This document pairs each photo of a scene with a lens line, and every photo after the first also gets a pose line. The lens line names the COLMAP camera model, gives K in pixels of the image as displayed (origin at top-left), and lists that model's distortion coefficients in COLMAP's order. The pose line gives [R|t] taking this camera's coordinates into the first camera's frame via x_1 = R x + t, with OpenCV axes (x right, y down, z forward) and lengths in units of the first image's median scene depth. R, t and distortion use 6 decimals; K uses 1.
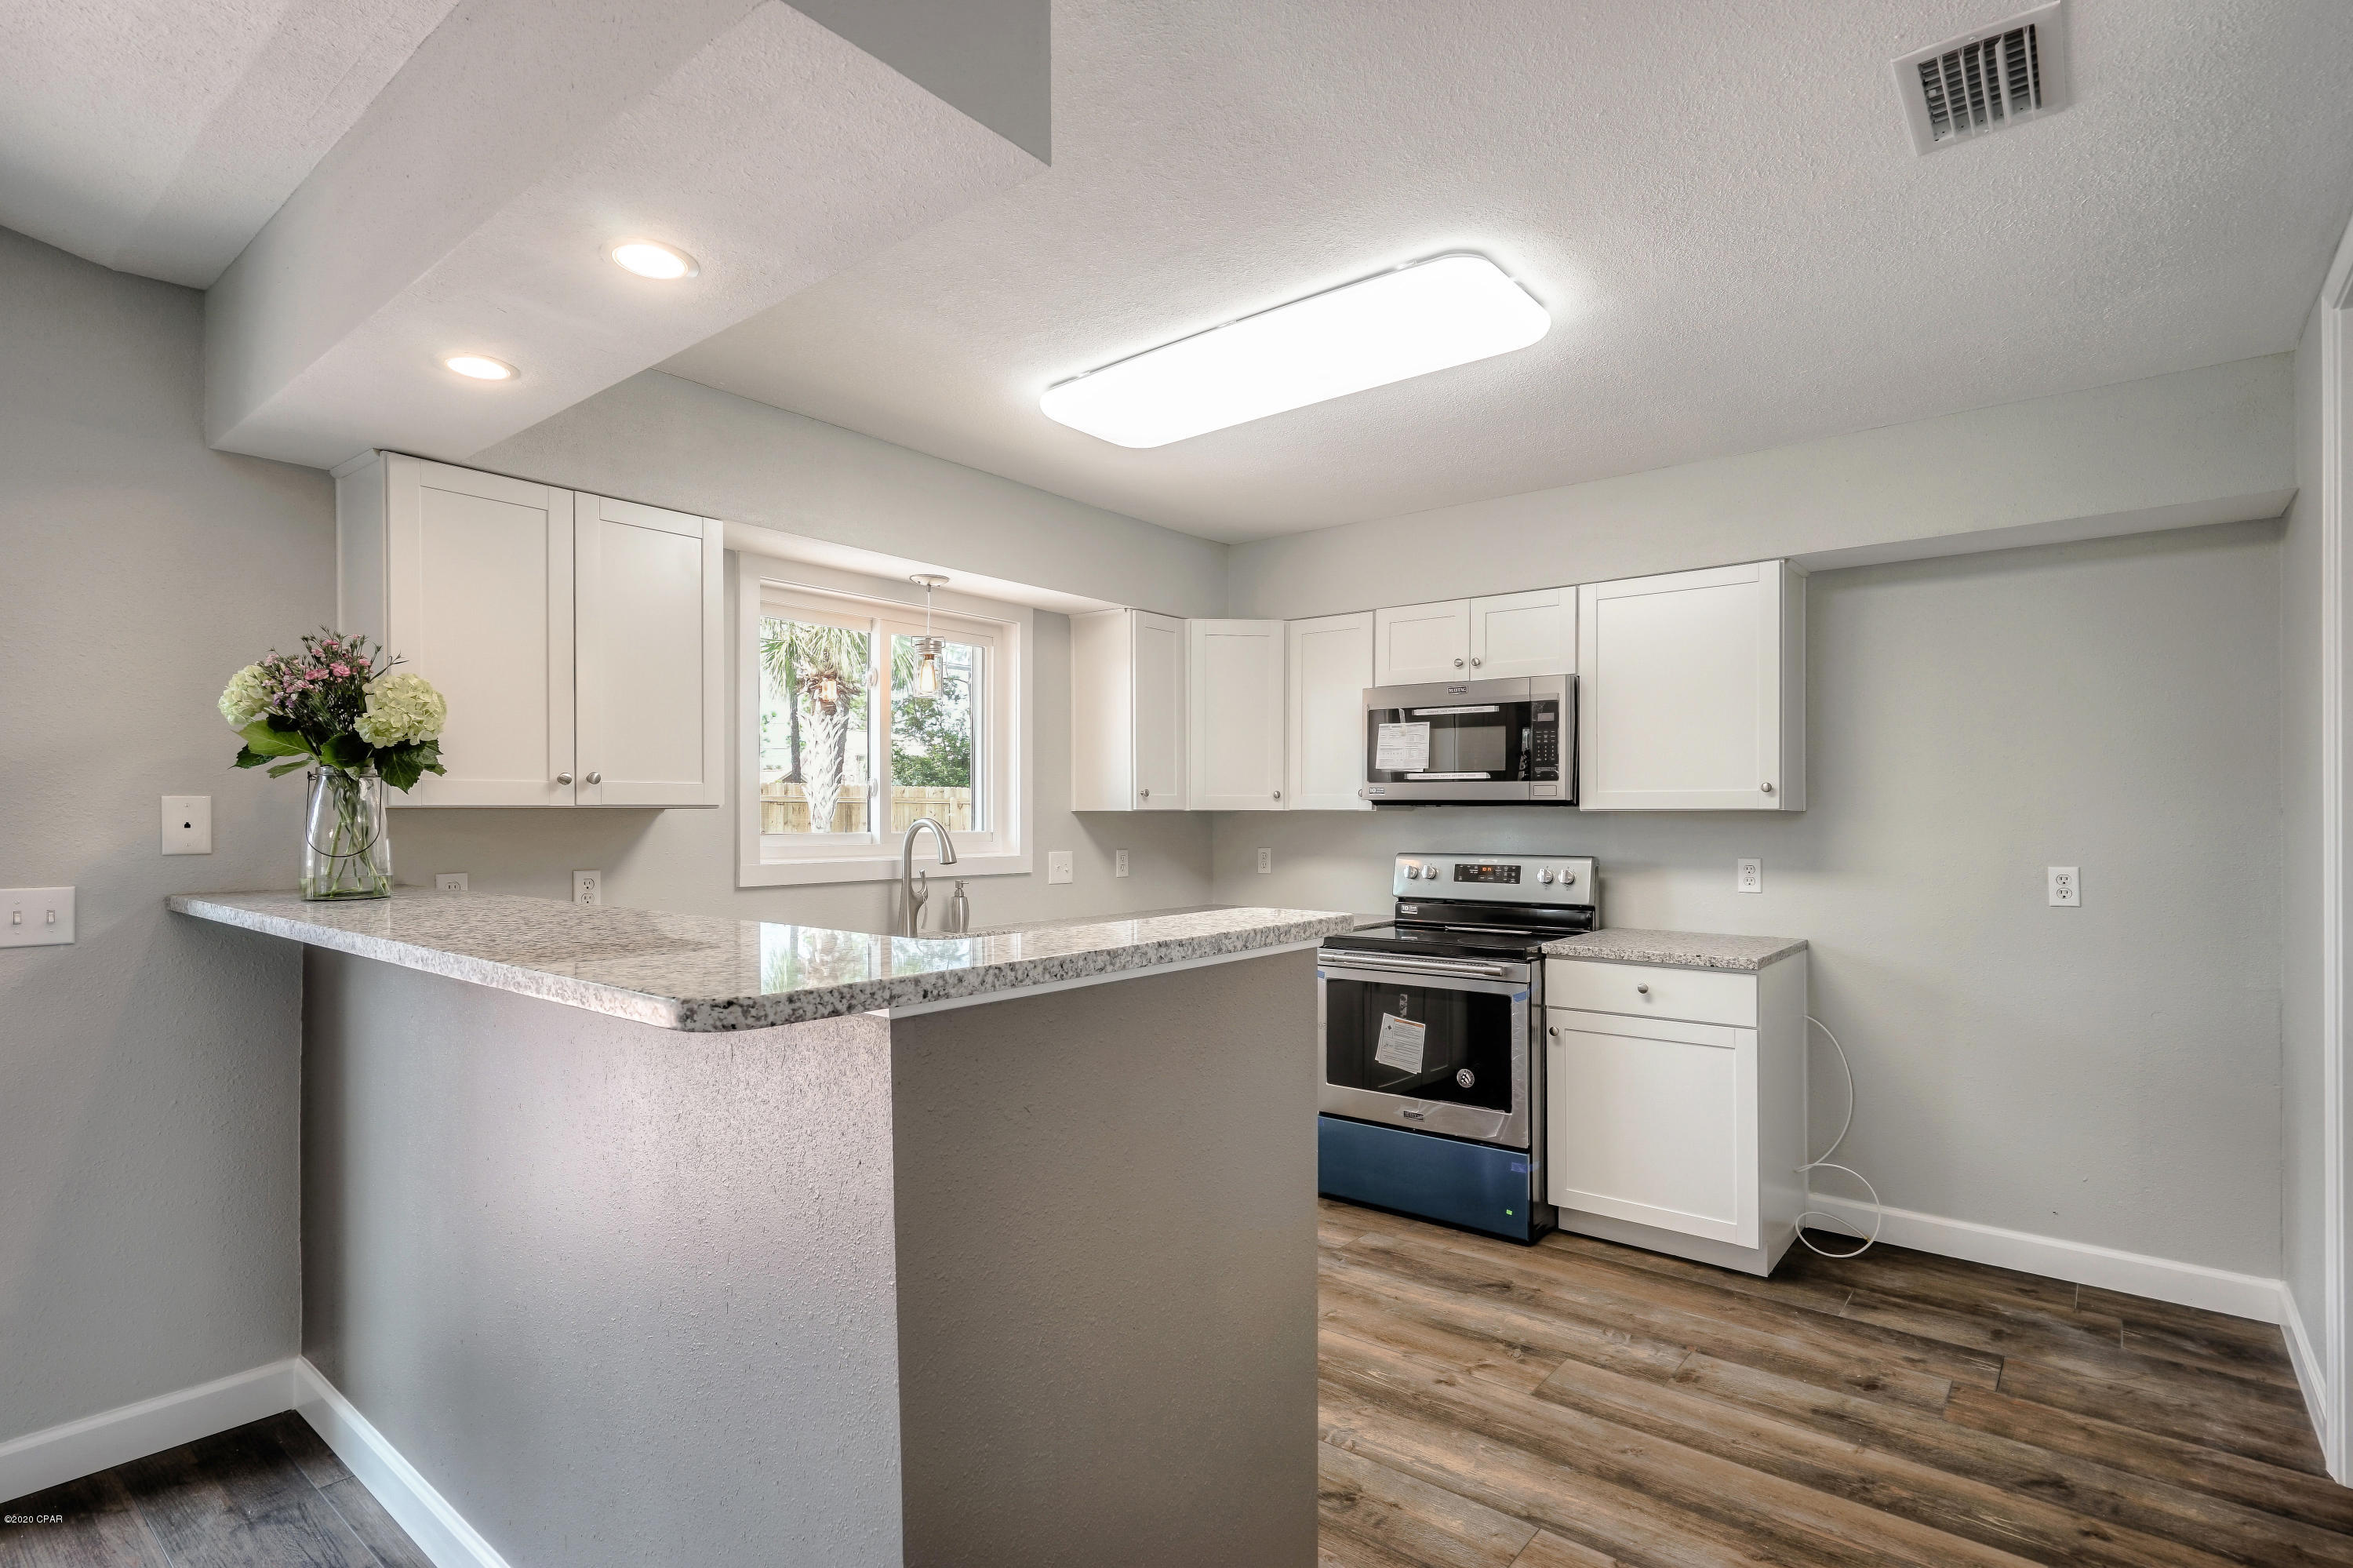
lens RADIAL K [[1164.5, 0, 1090.1], [0, 1164.5, 815.5], [0, 0, 1]] dist [-0.004940, -0.000280]
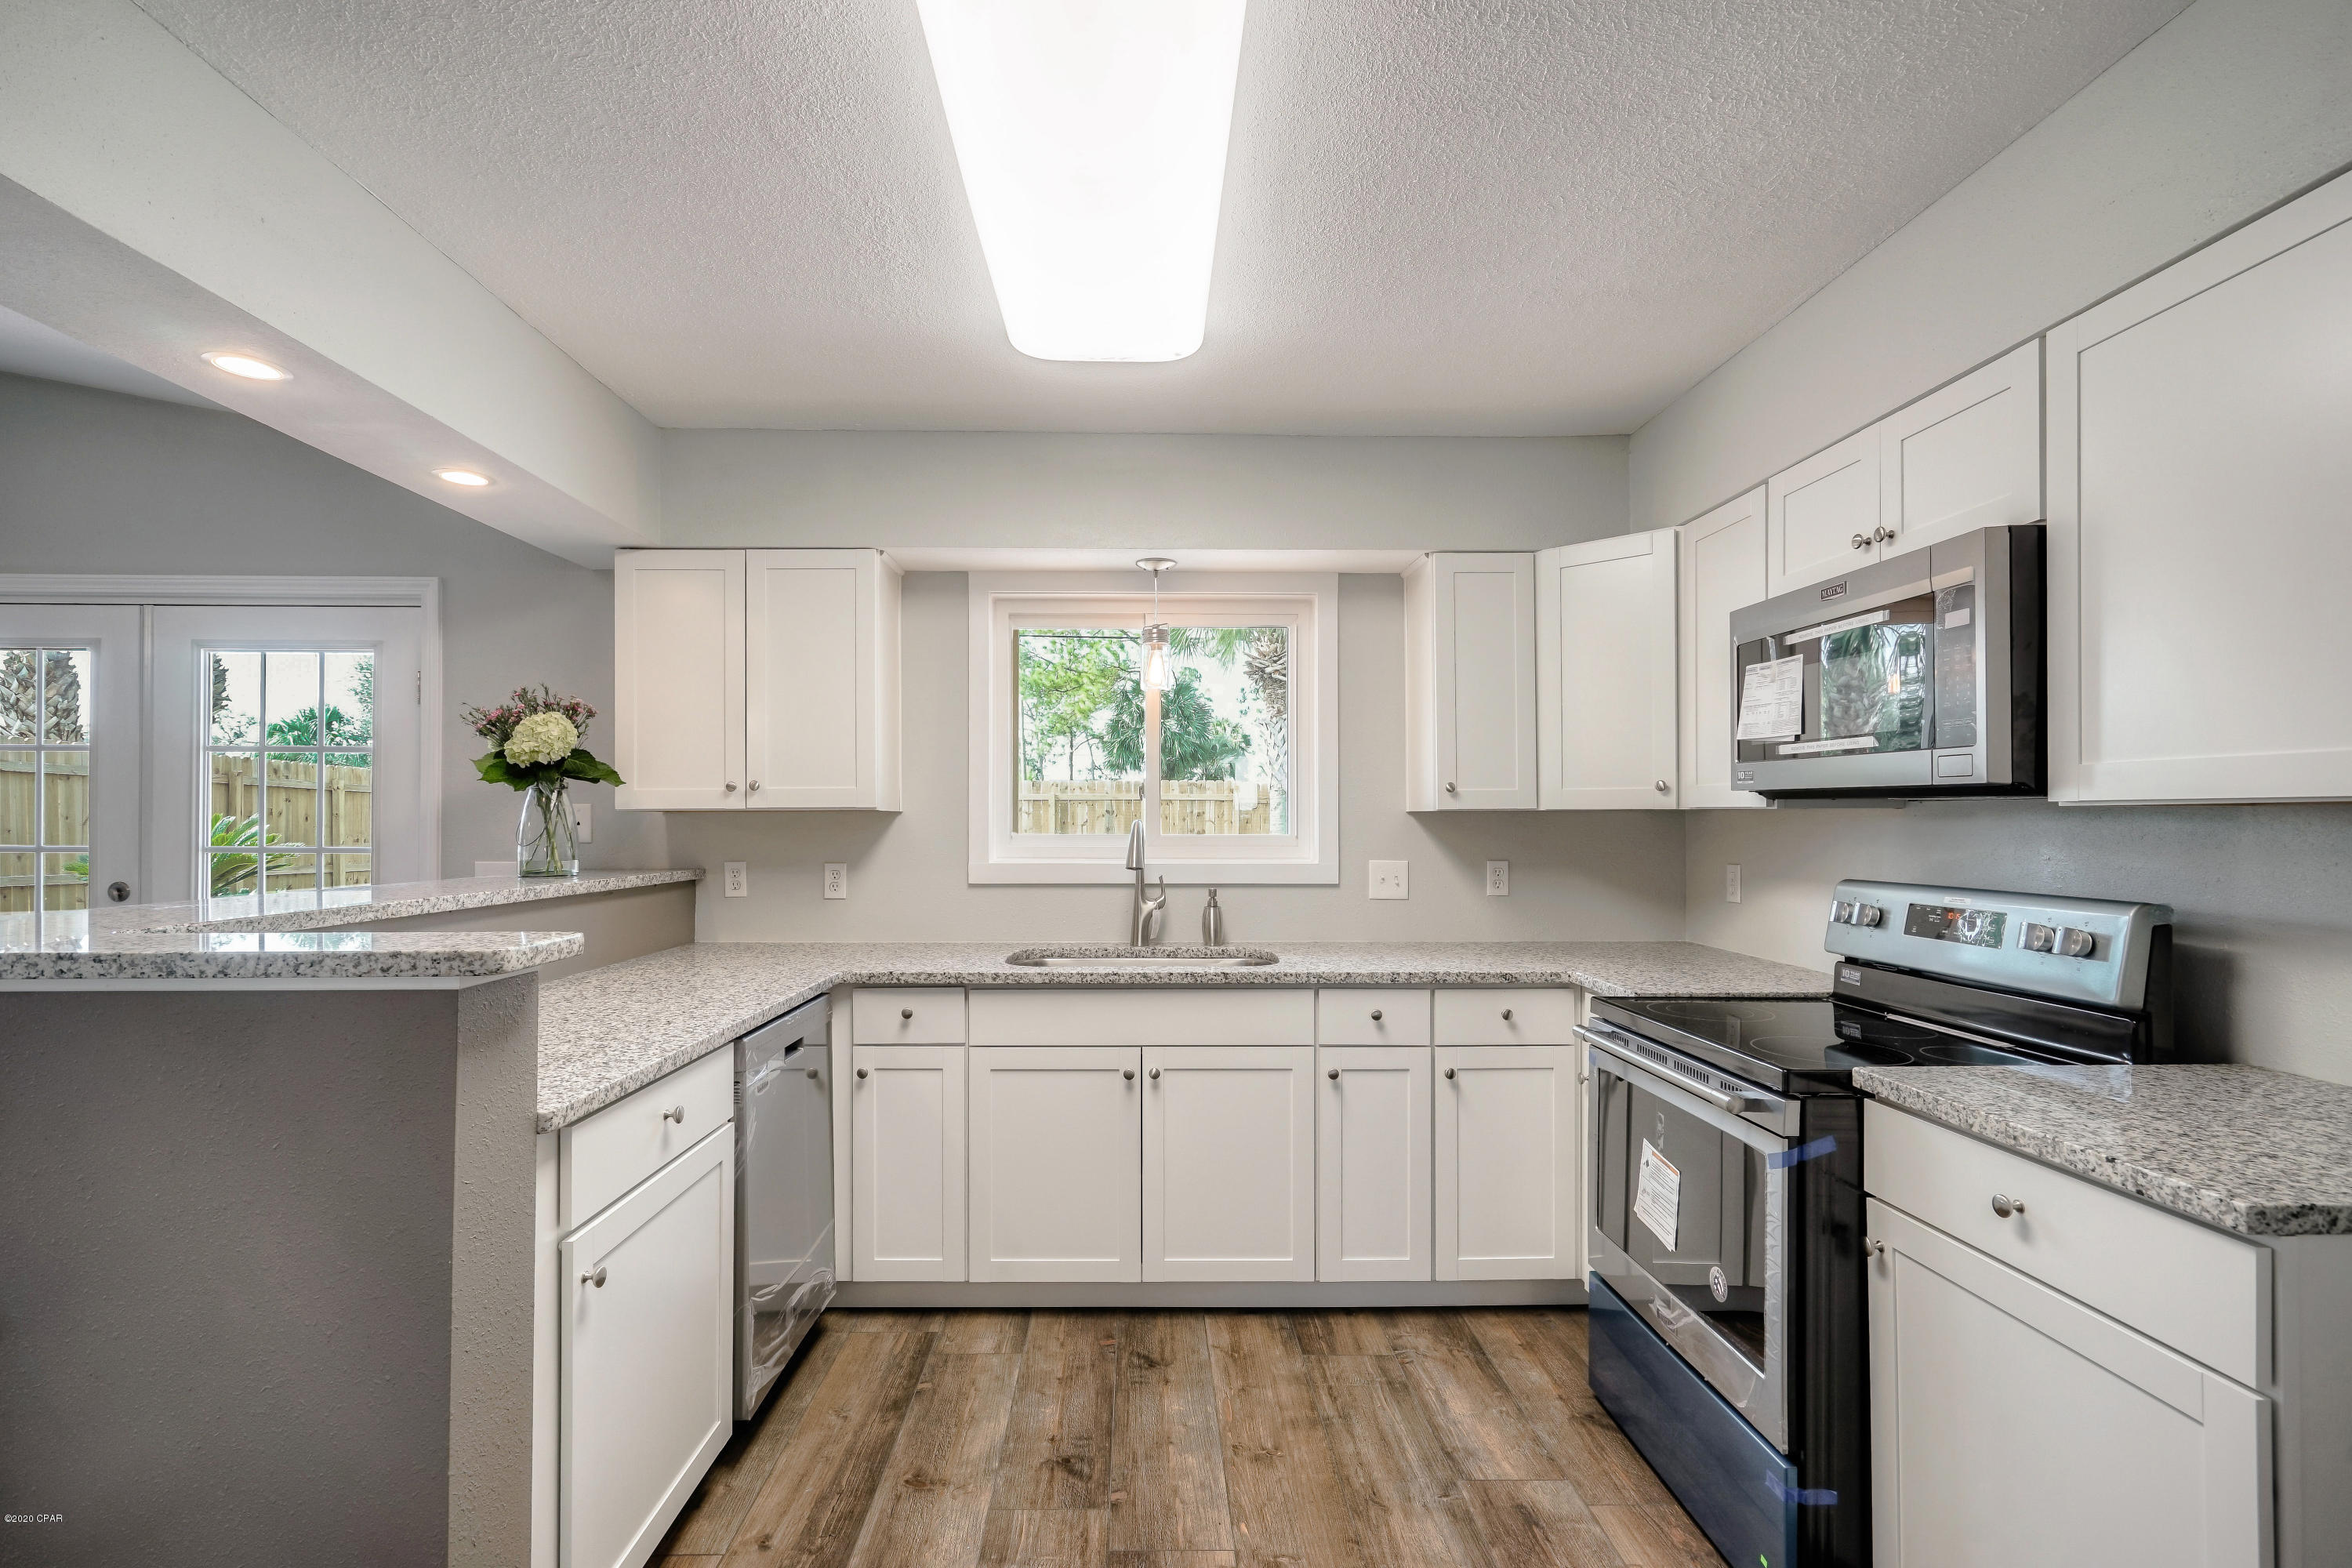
lens RADIAL K [[1062.4, 0, 1232.2], [0, 1062.4, 820.4], [0, 0, 1]] dist [-0.001291, 0.002591]
pose [[0.674207, 0.000172, -0.738543, 0.497380], [-0.000800, 1.000000, -0.000498, 0.002864], [0.738542, 0.000926, 0.674207, 0.441625]]
